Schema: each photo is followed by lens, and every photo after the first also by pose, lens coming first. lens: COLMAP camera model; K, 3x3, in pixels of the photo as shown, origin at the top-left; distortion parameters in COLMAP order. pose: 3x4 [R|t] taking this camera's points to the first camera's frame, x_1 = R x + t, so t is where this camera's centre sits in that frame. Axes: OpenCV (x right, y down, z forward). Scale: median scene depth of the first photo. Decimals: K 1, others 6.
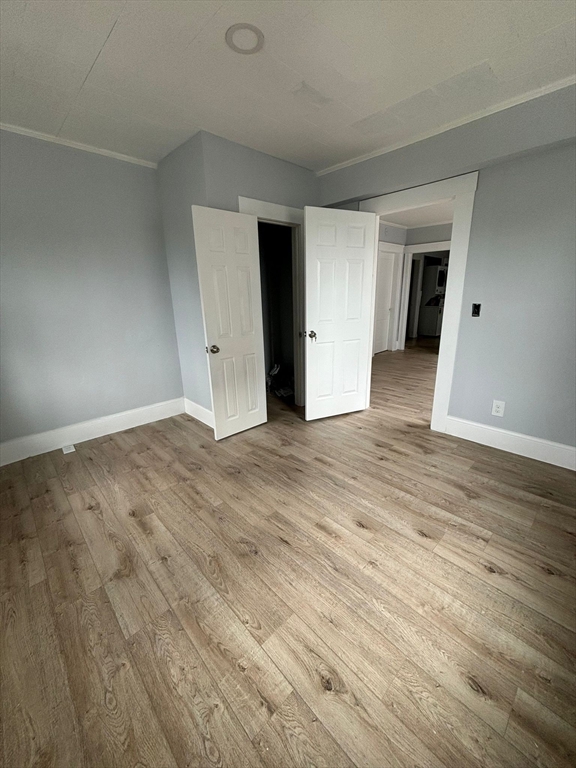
lens RADIAL K [[305.1, 0, 288.0], [0, 305.1, 384.0], [0, 0, 1]] dist [-0.000118, 0.000163]
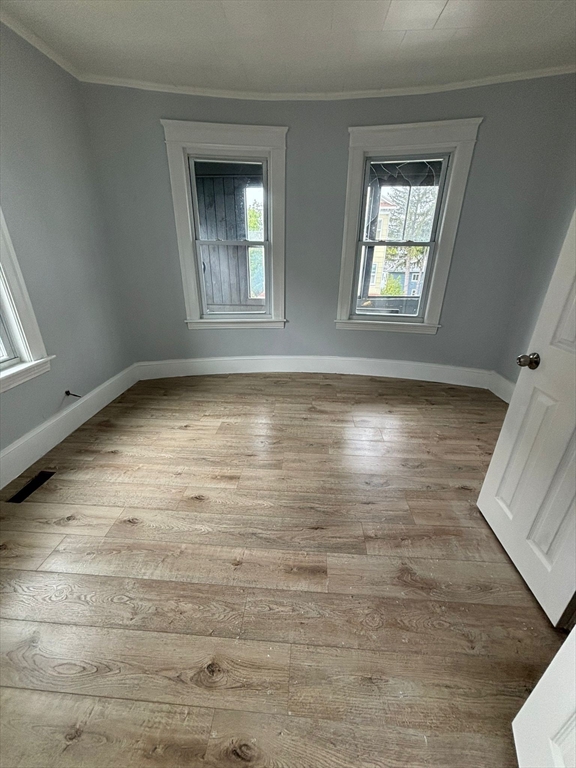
lens RADIAL K [[305.1, 0, 288.0], [0, 305.1, 384.0], [0, 0, 1]] dist [-0.000118, 0.000163]
pose [[-0.735271, 0.285298, -0.614802, 0.500502], [-0.190629, 0.783425, 0.591529, -0.420819], [0.650413, 0.552133, -0.521644, 1.429578]]
